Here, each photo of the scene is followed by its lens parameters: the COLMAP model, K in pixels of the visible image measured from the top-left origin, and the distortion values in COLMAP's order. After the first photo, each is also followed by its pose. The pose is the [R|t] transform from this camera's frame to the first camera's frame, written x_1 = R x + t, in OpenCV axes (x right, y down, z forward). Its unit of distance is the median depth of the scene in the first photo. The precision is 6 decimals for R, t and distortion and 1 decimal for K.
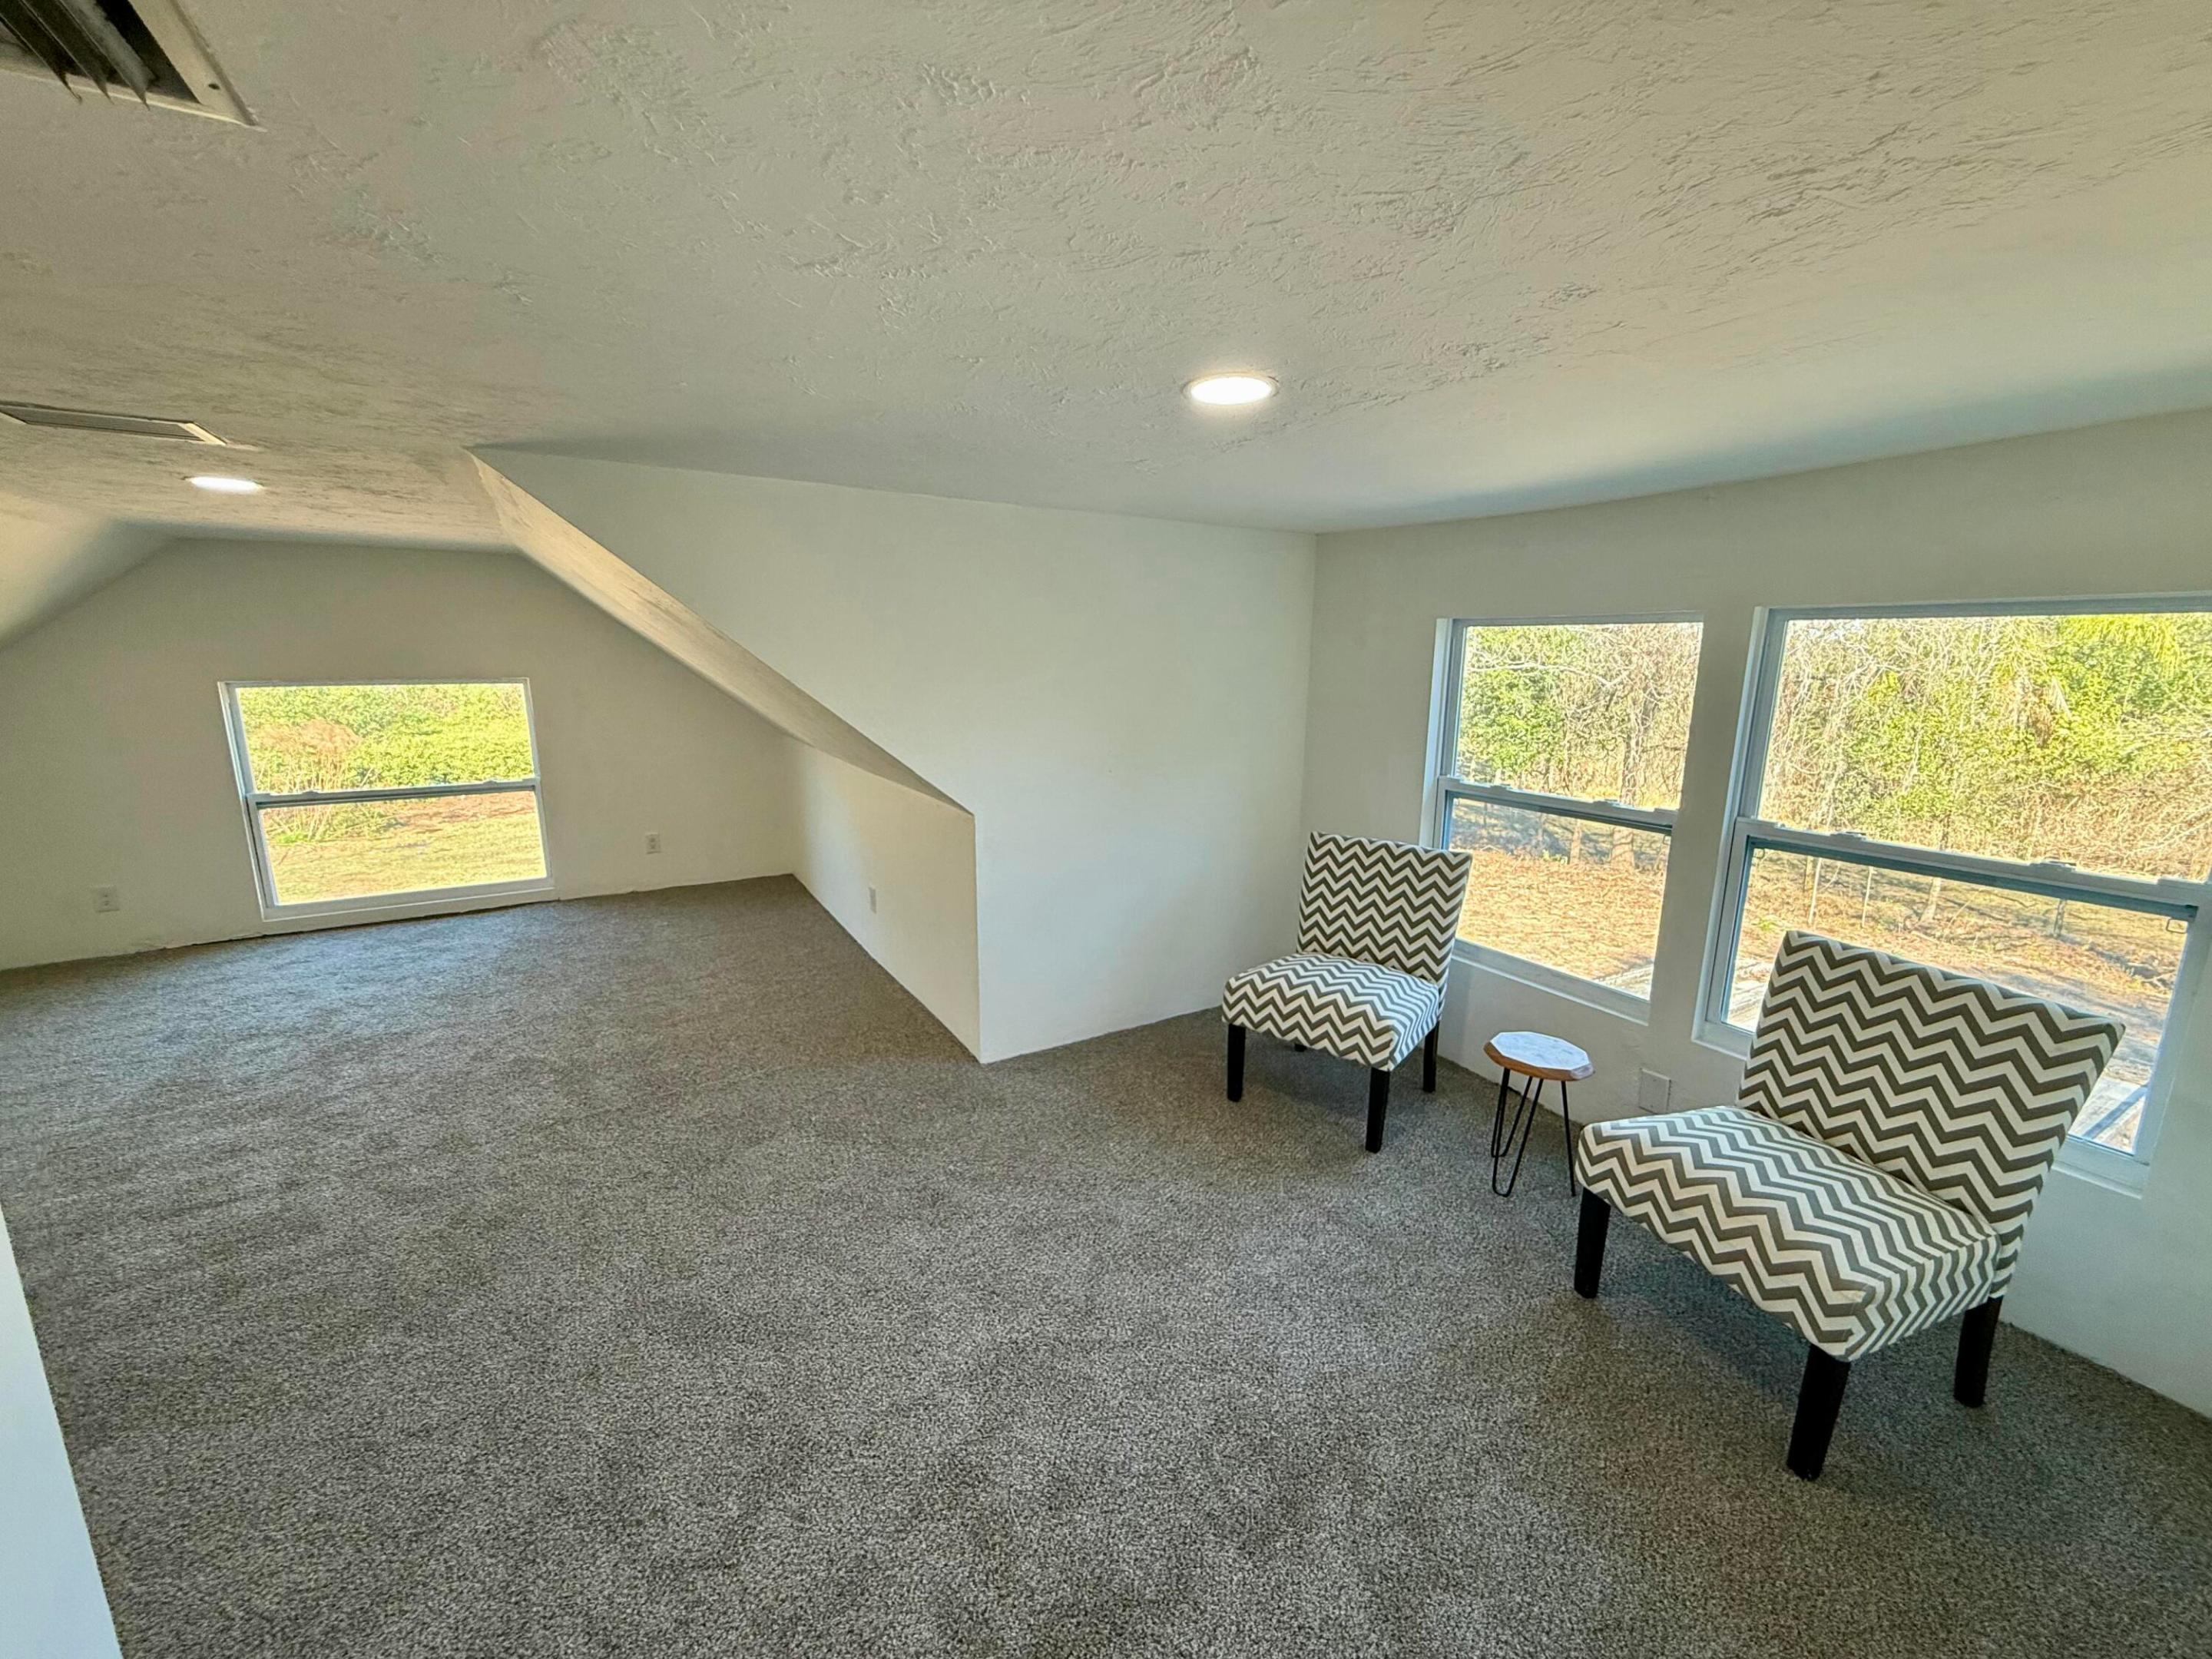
lens RADIAL K [[879.0, 0, 1102.0], [0, 879.0, 826.7], [0, 0, 1]] dist [-0.002034, 0.001009]
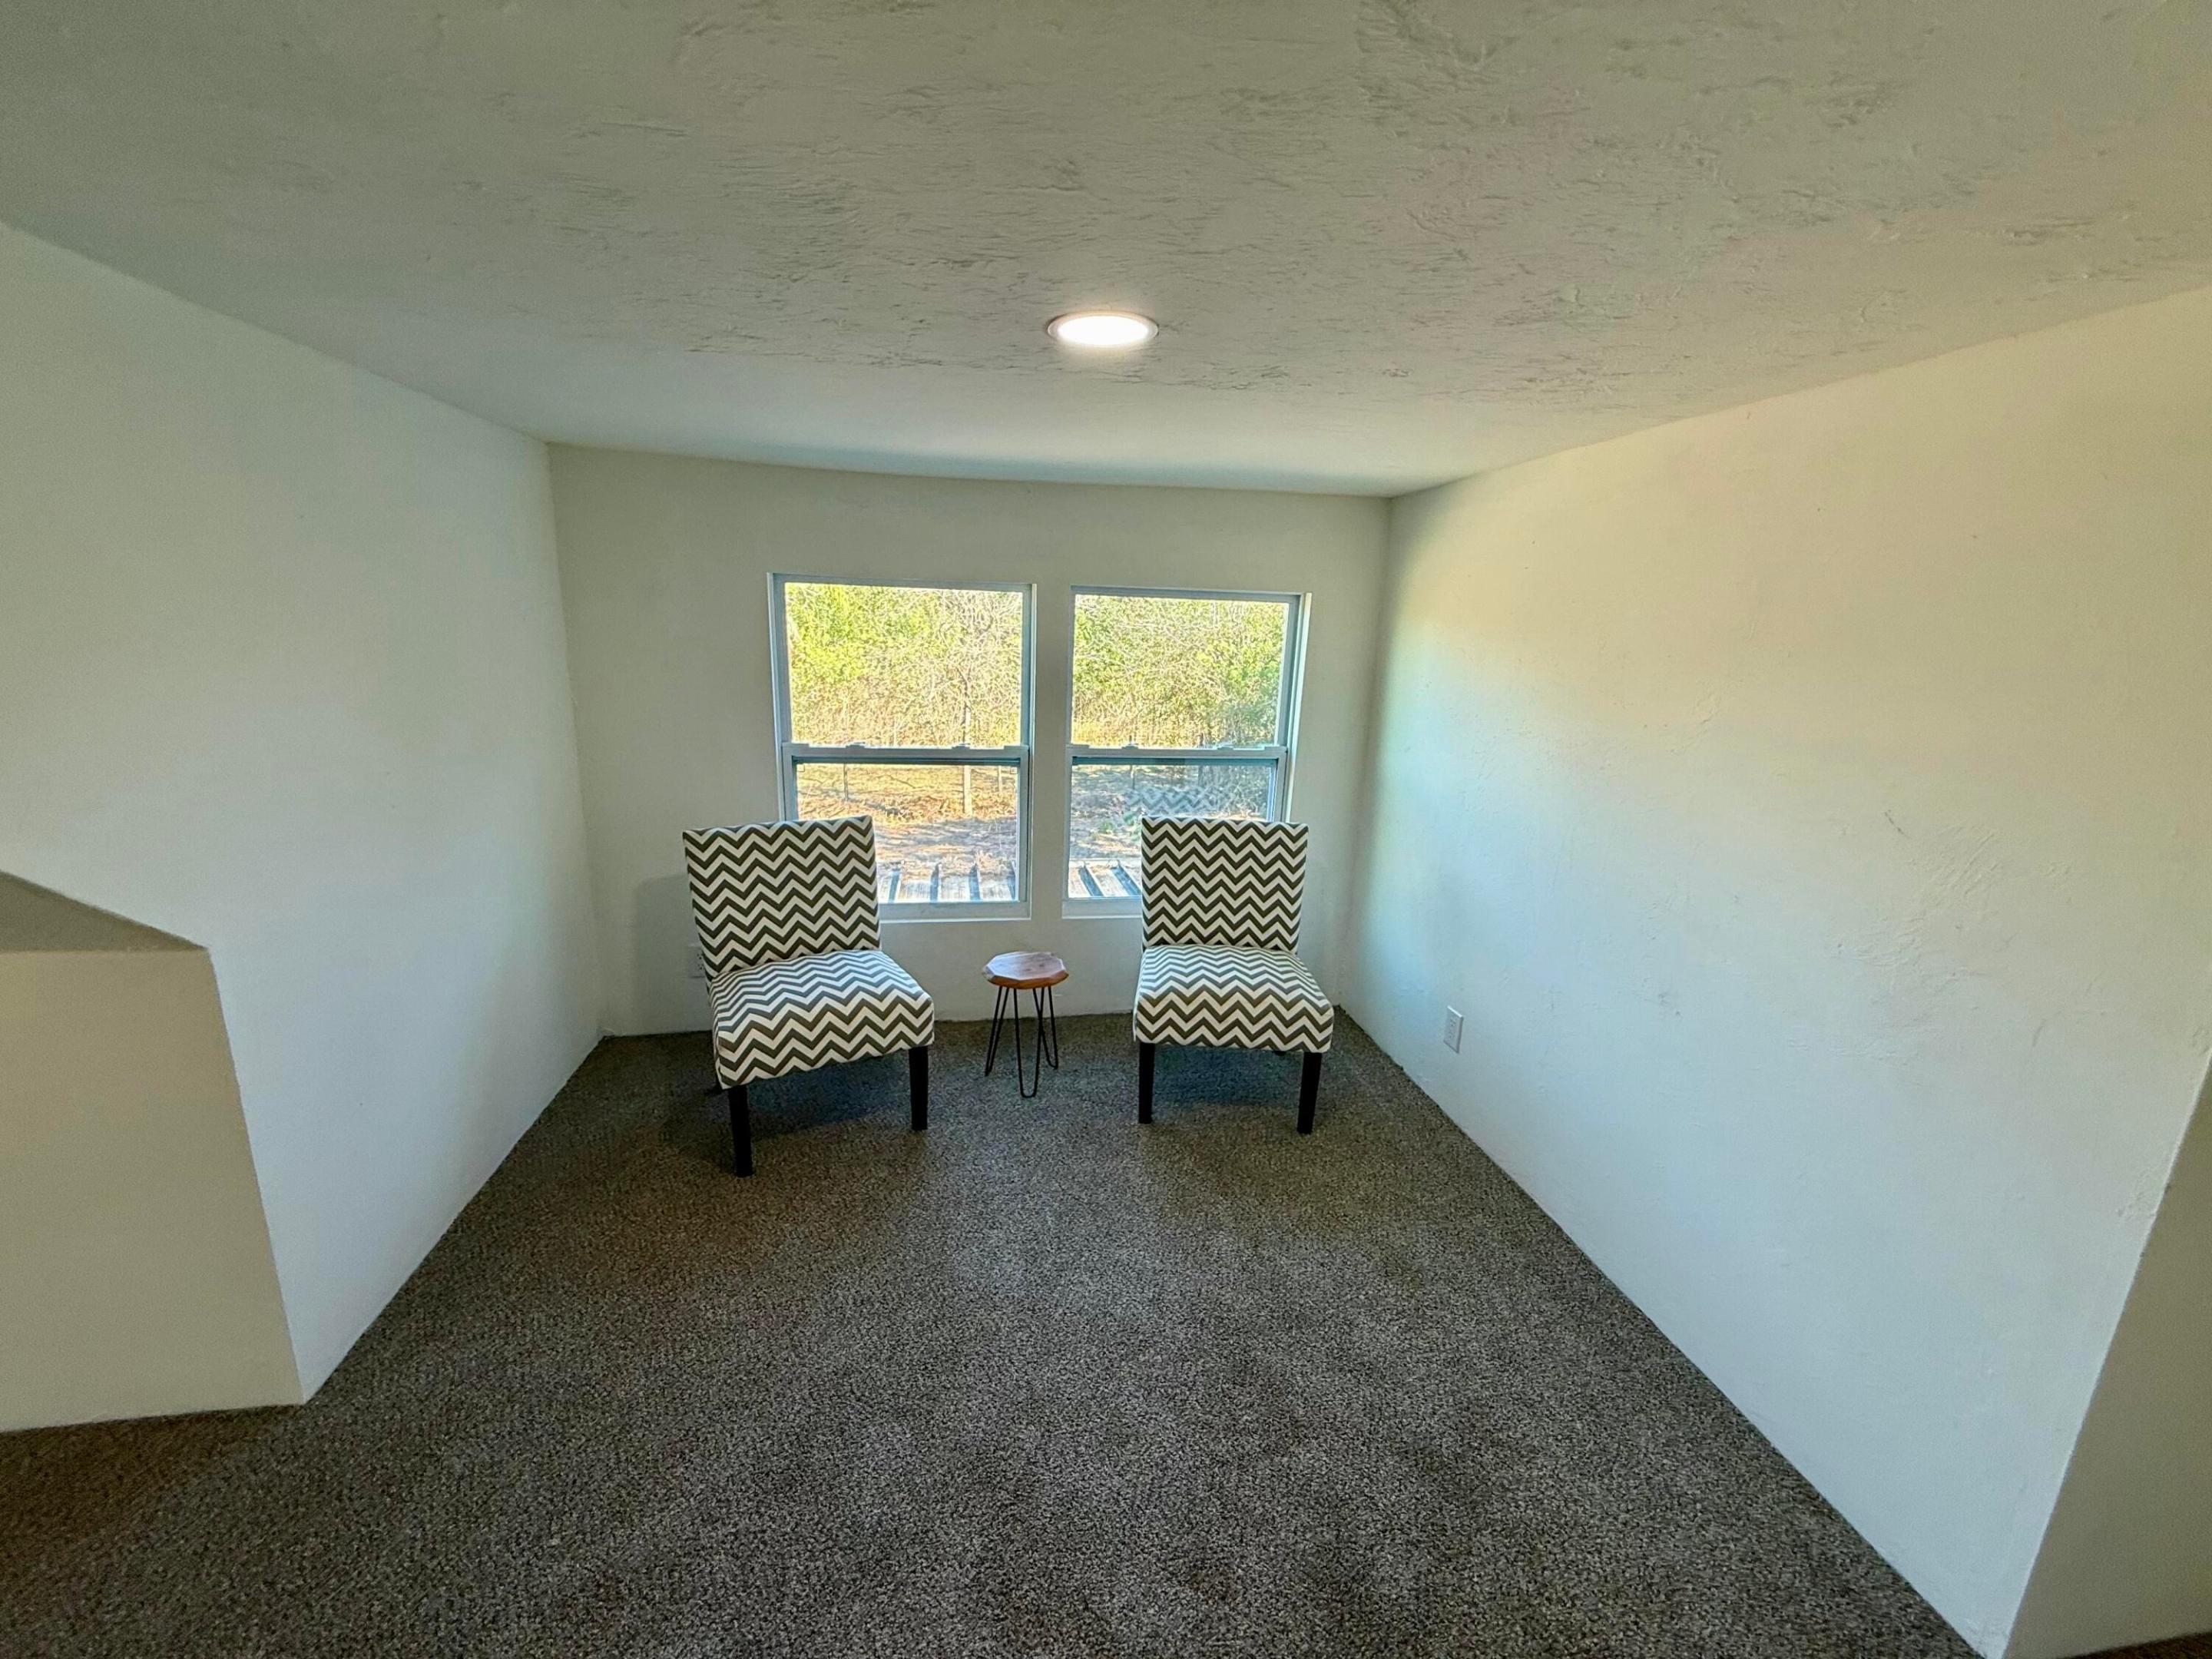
lens RADIAL K [[879.0, 0, 1099.2], [0, 879.0, 823.7], [0, 0, 1]] dist [-0.002034, 0.001009]
pose [[0.362108, -0.211744, 0.907768, -0.375357], [0.146709, 0.974666, 0.168826, -0.085811], [-0.920518, 0.072045, 0.383999, 0.350509]]
